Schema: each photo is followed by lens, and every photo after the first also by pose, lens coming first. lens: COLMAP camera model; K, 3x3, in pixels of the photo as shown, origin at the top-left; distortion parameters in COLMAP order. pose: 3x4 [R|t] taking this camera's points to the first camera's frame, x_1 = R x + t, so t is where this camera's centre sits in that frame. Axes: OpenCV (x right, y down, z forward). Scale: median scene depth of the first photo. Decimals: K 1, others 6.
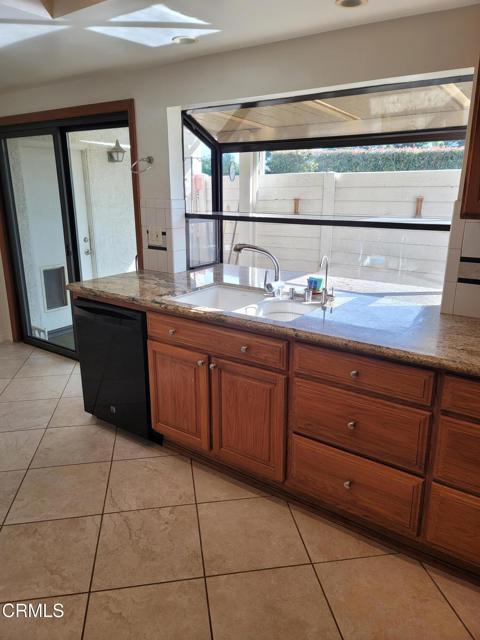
lens RADIAL K [[465.5, 0, 243.0], [0, 465.5, 317.4], [0, 0, 1]] dist [0.057628, -0.061904]
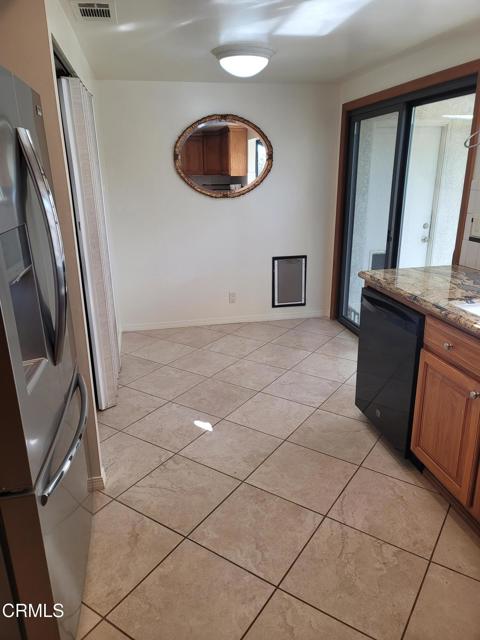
lens RADIAL K [[465.5, 0, 237.5], [0, 465.5, 321.2], [0, 0, 1]] dist [0.057628, -0.061904]
pose [[0.715703, 0.202513, -0.668400, 0.112910], [-0.176066, 0.978444, 0.107924, -0.032685], [0.675848, 0.040442, 0.735931, 0.150617]]
